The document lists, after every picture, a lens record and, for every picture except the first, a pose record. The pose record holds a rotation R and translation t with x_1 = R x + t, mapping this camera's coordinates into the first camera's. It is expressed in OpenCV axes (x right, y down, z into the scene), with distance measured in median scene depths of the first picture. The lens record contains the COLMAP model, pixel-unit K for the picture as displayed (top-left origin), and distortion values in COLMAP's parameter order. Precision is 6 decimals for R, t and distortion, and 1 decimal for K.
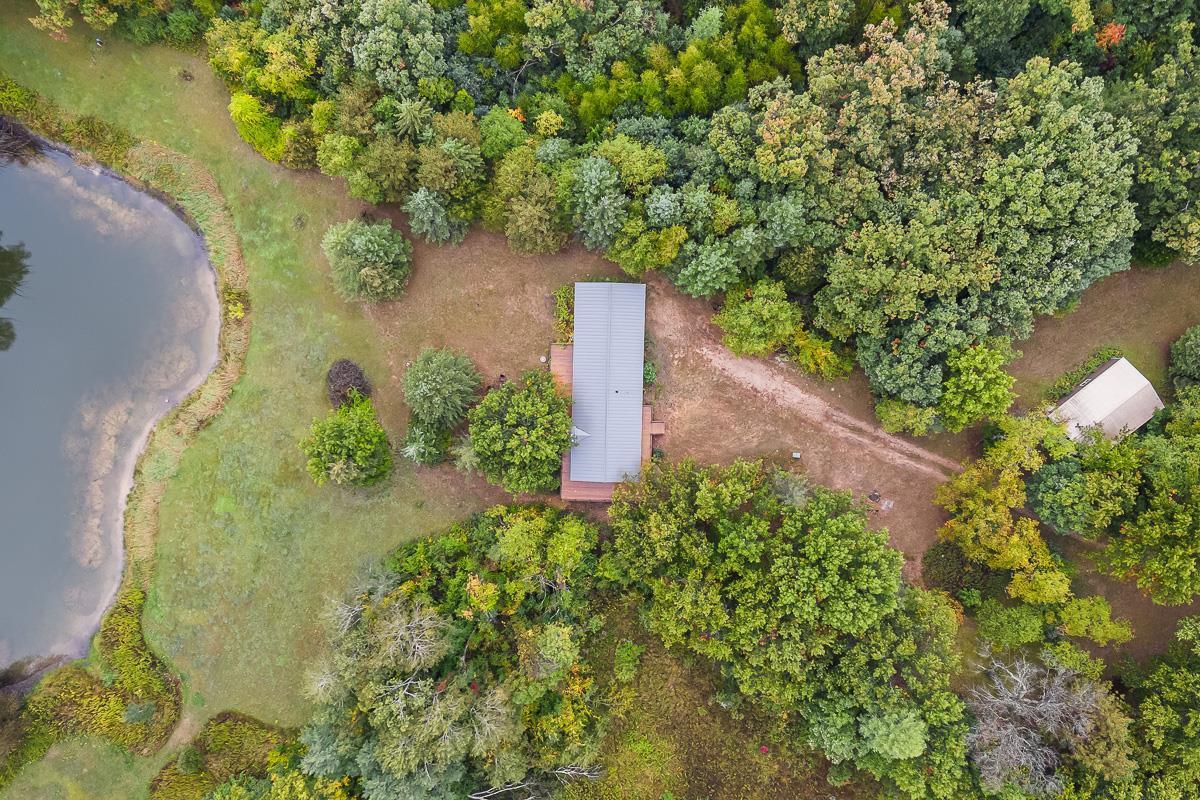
lens RADIAL K [[1018.7, 0, 600.2], [0, 1018.7, 399.7], [0, 0, 1]] dist [0.053426, -0.084181]
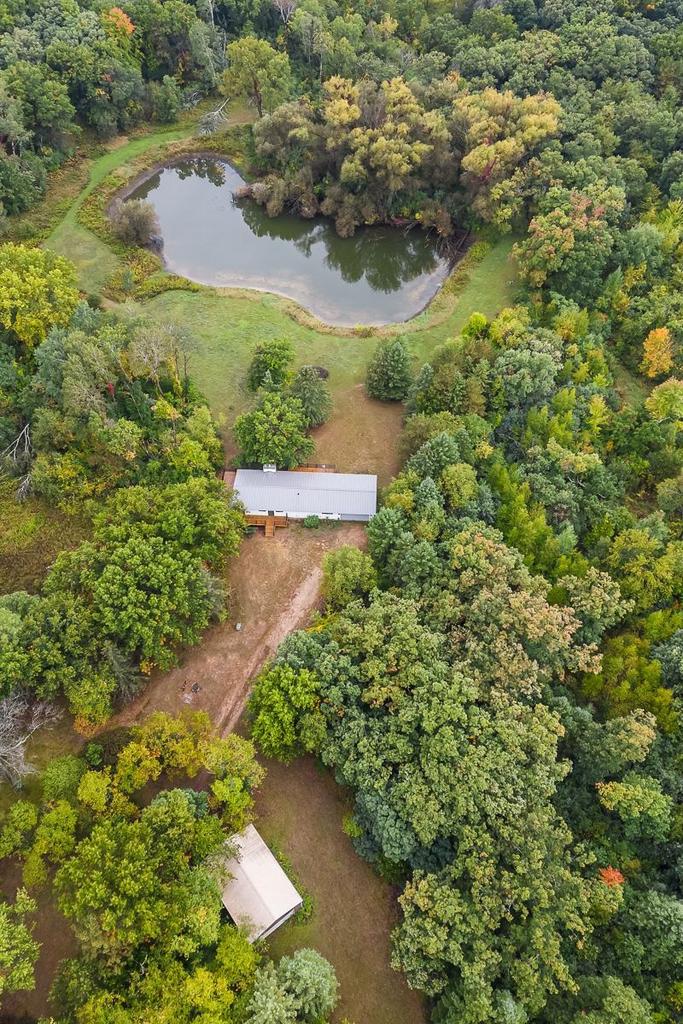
lens RADIAL K [[869.3, 0, 335.4], [0, 869.3, 510.3], [0, 0, 1]] dist [0.053426, -0.084181]
pose [[-0.029708, 0.770743, -0.636454, 0.765943], [-0.998251, -0.055431, -0.020532, -0.033735], [-0.051105, 0.634731, 0.771042, 0.094127]]
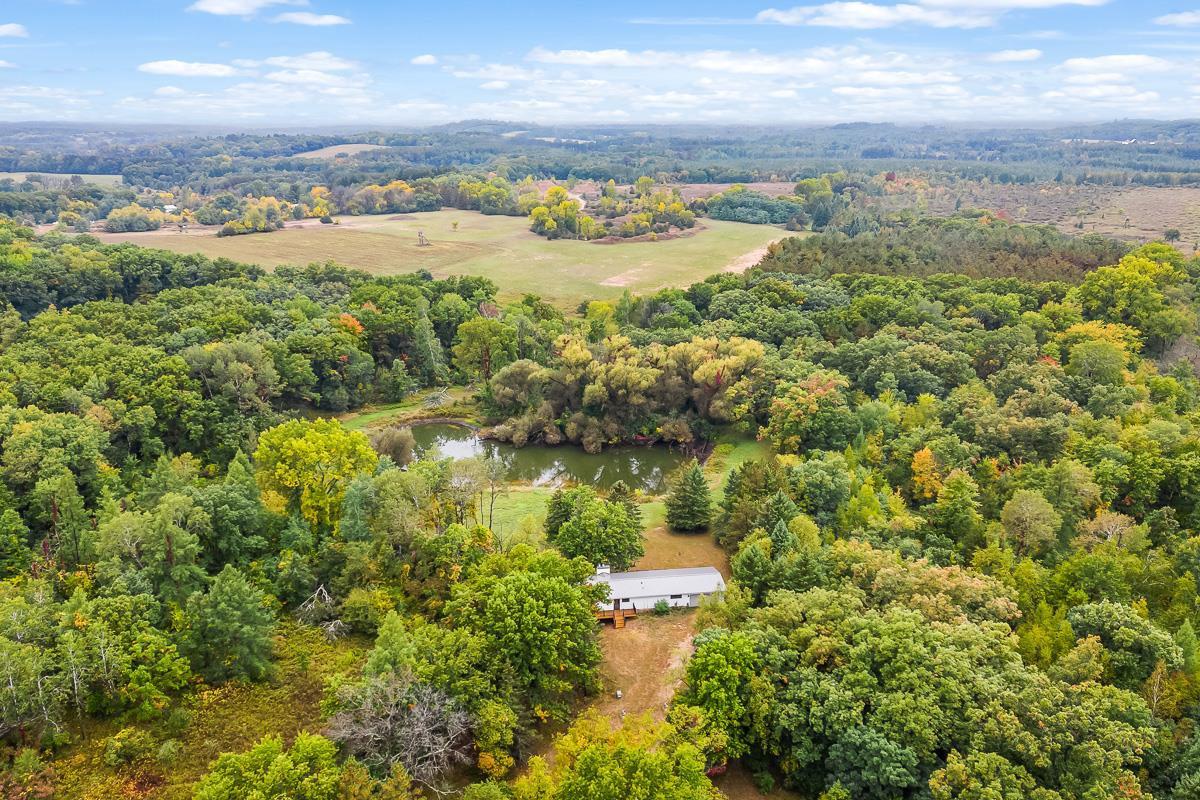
lens RADIAL K [[1018.7, 0, 601.8], [0, 1018.7, 401.6], [0, 0, 1]] dist [0.053426, -0.084181]
pose [[0.170583, 0.257642, -0.951064, 1.170499], [-0.984705, 0.009832, -0.173953, 0.262963], [-0.035467, 0.966190, 0.255378, 0.422953]]
